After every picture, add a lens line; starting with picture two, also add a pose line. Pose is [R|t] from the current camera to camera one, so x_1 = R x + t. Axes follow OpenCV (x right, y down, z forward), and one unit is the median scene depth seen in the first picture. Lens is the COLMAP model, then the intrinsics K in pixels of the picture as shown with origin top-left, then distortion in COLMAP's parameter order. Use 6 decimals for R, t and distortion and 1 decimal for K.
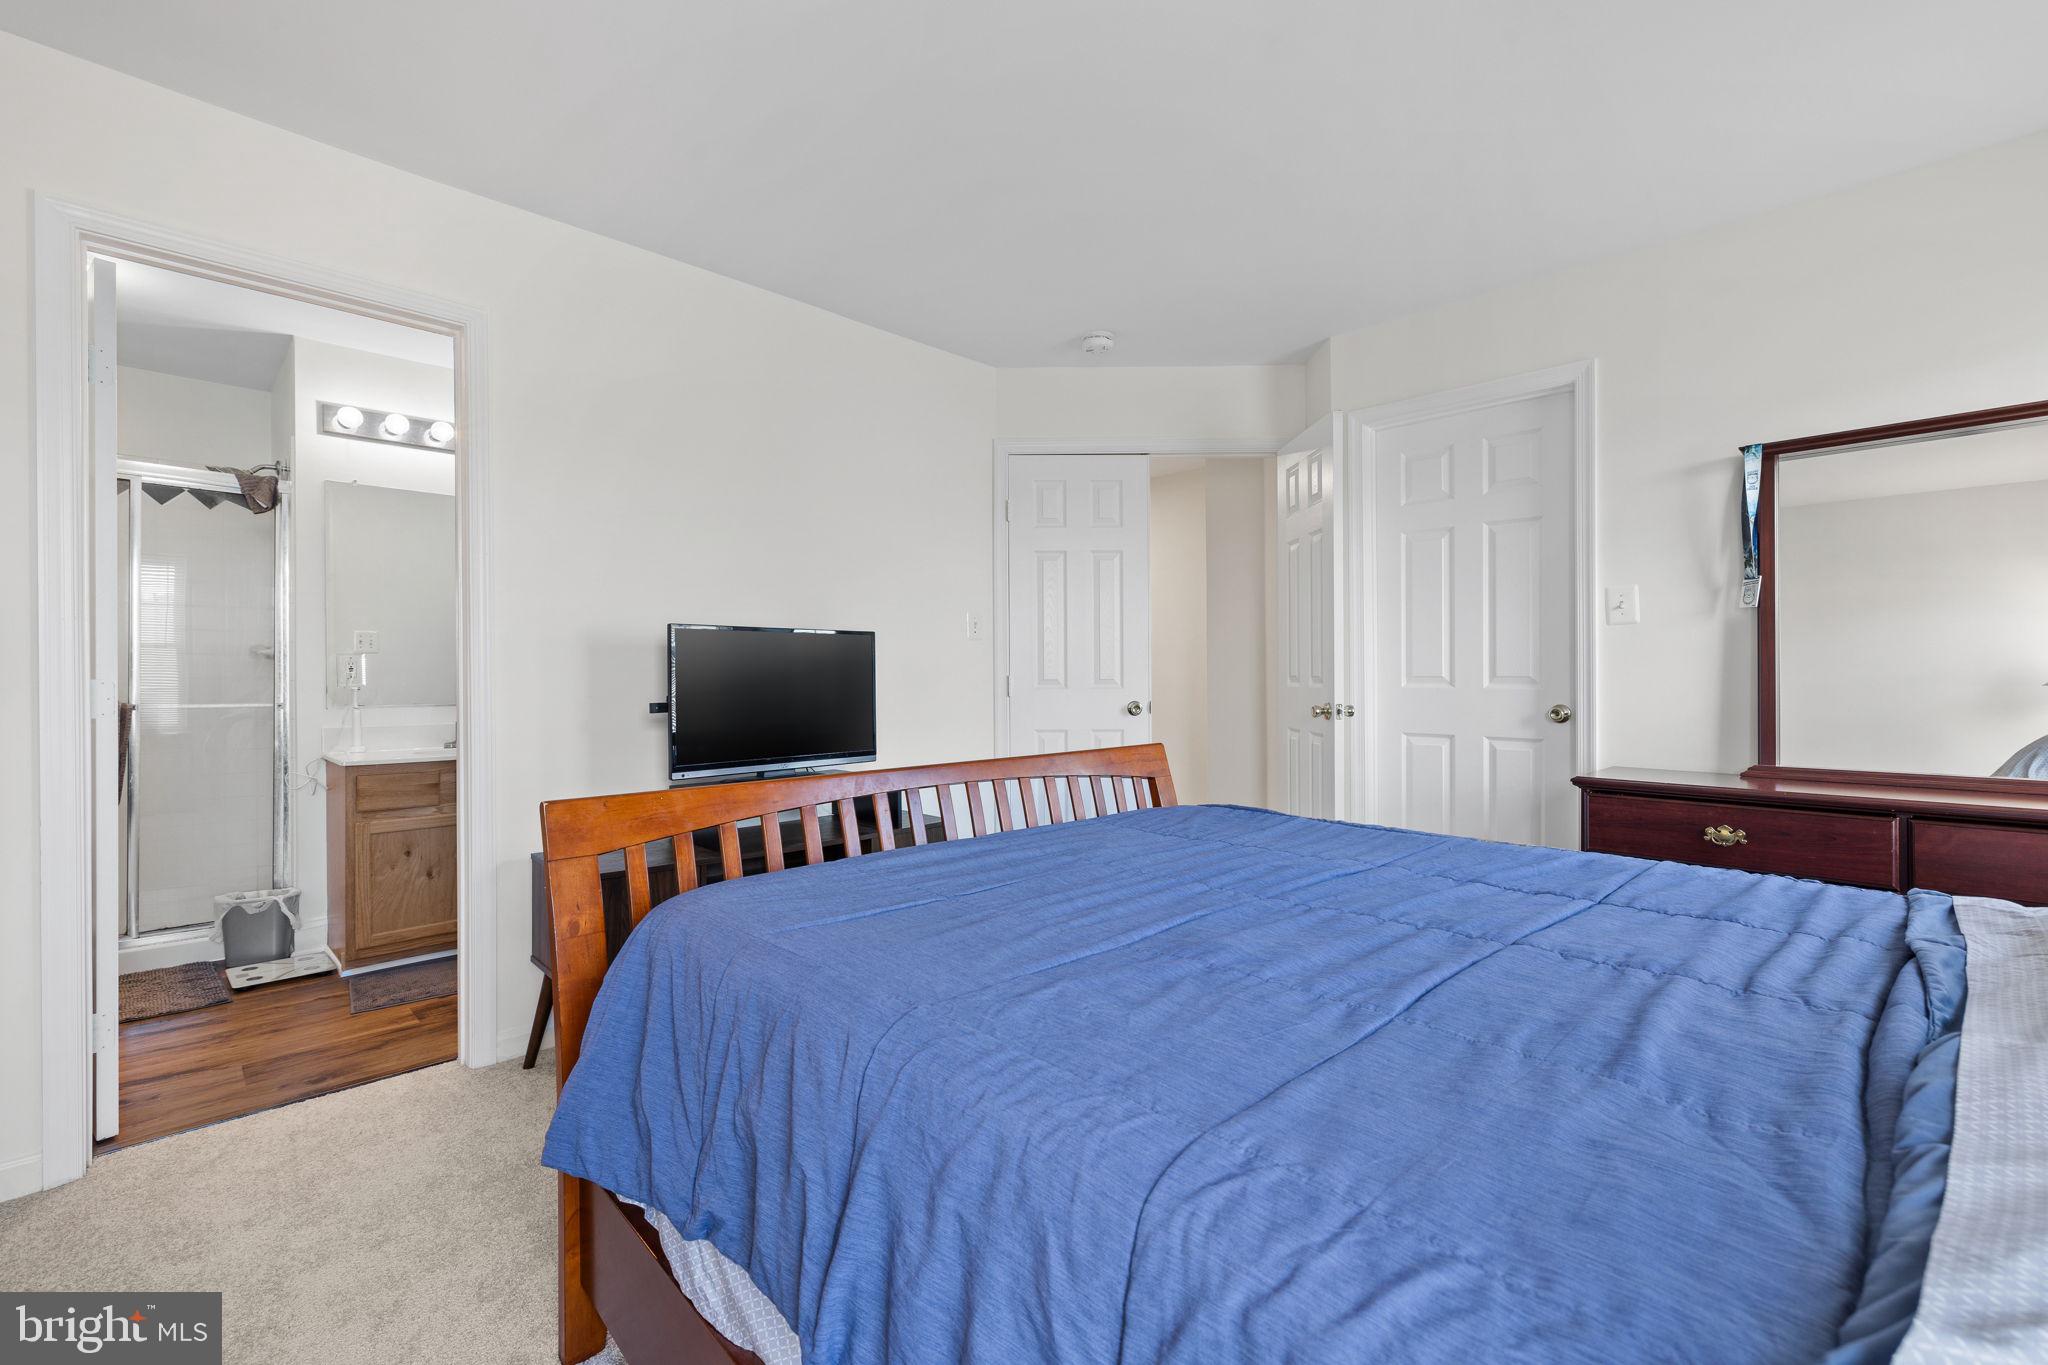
lens RADIAL K [[867.0, 0, 1026.9], [0, 867.0, 680.1], [0, 0, 1]] dist [-0.003993, 0.000046]
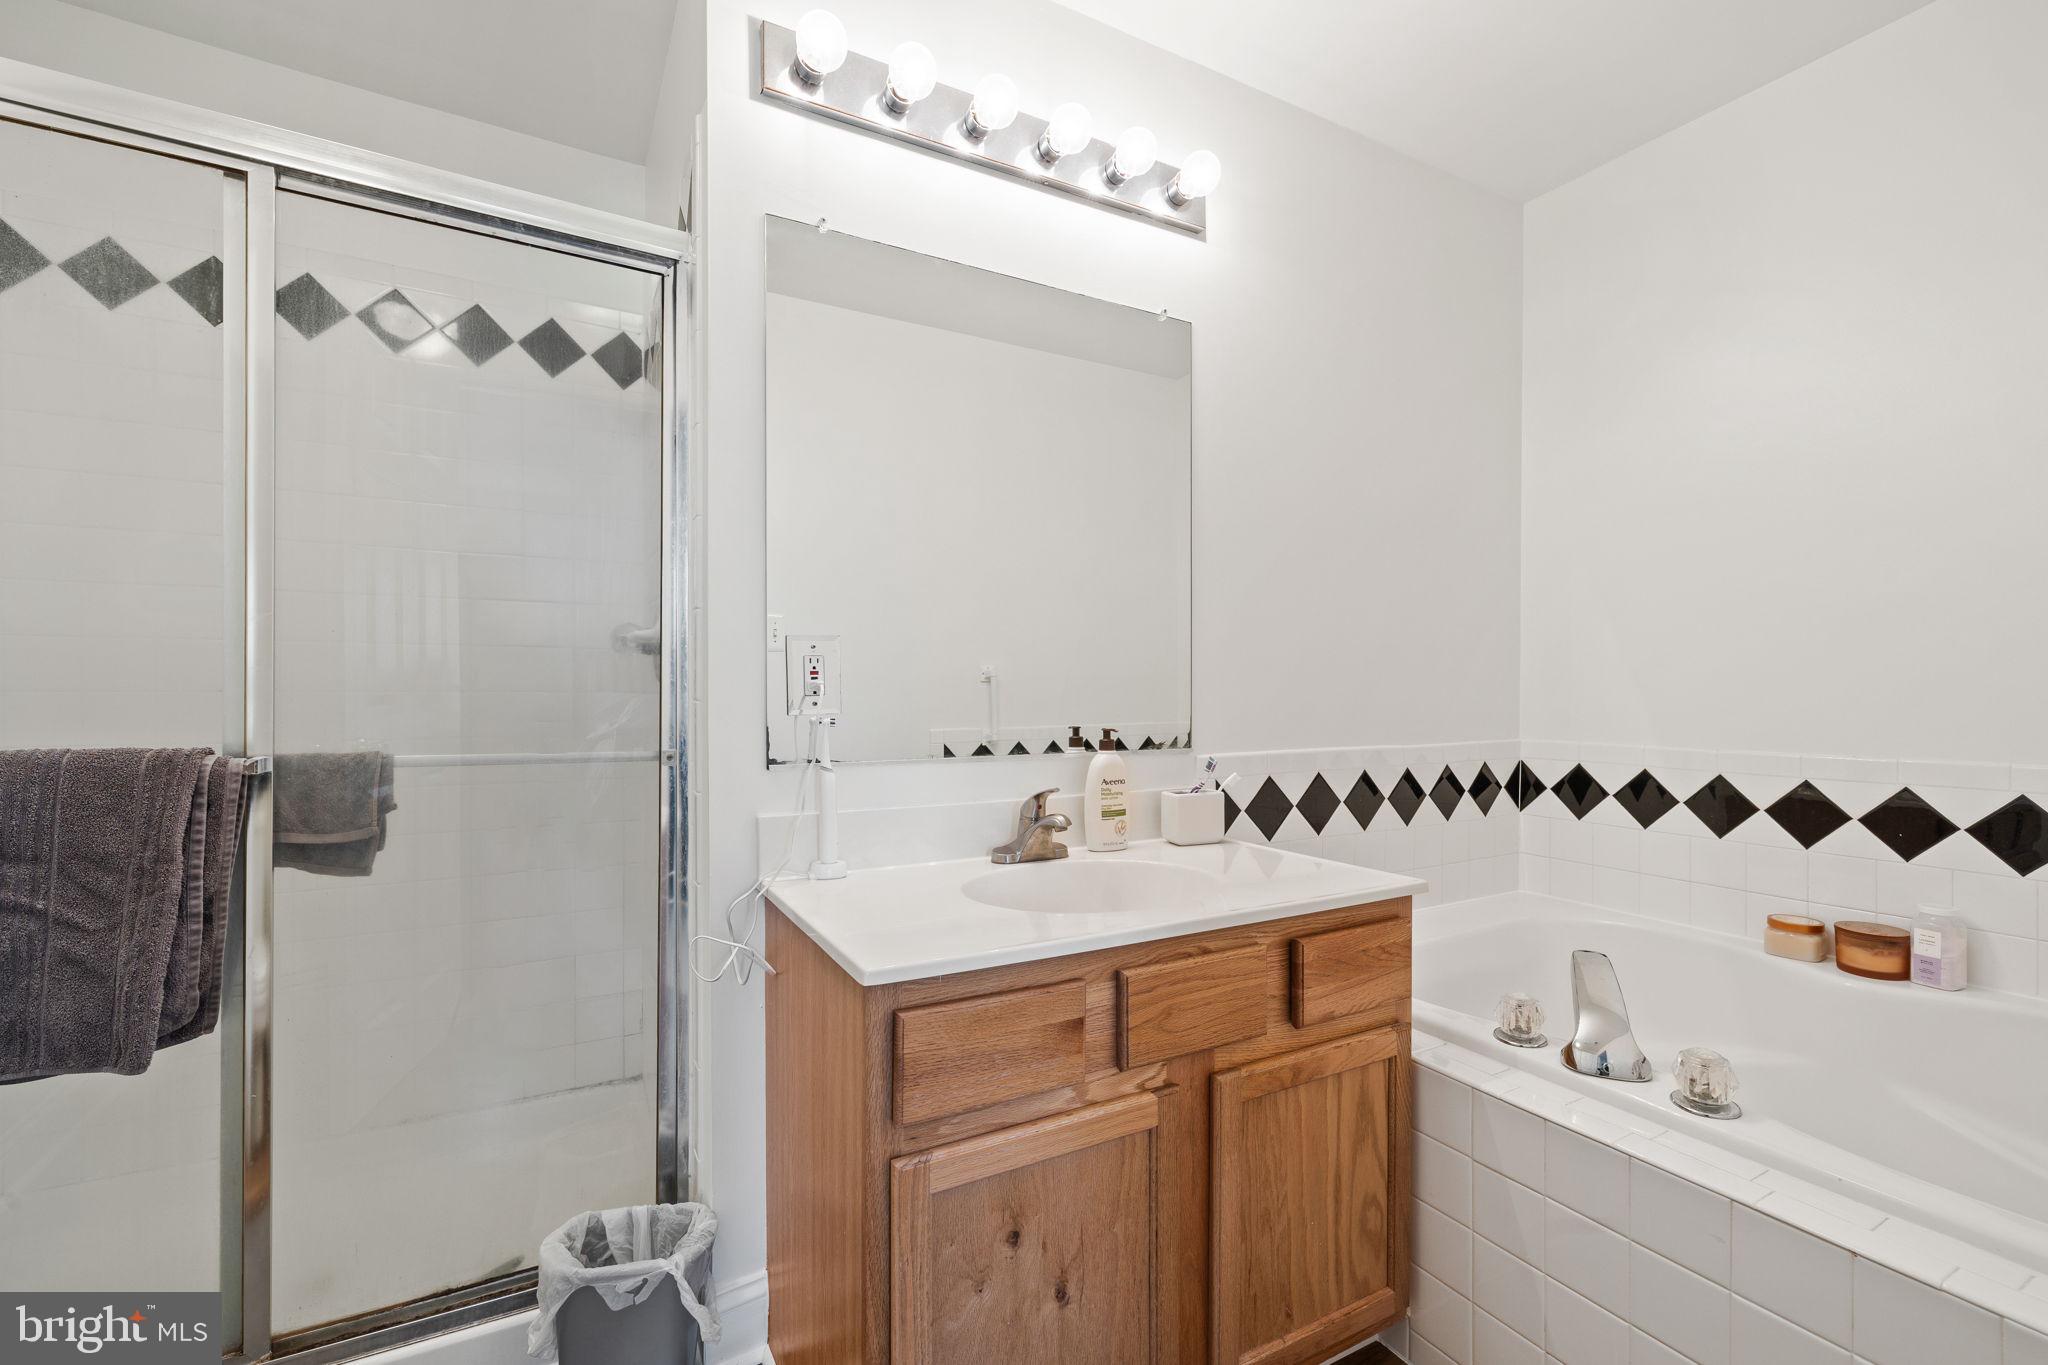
lens RADIAL K [[867.0, 0, 1022.1], [0, 867.0, 683.3], [0, 0, 1]] dist [-0.003993, 0.000046]
pose [[0.961442, 0.002295, -0.274997, -0.611153], [-0.002147, 0.999997, 0.000840, -0.010172], [0.274998, -0.000217, 0.961445, 0.671511]]
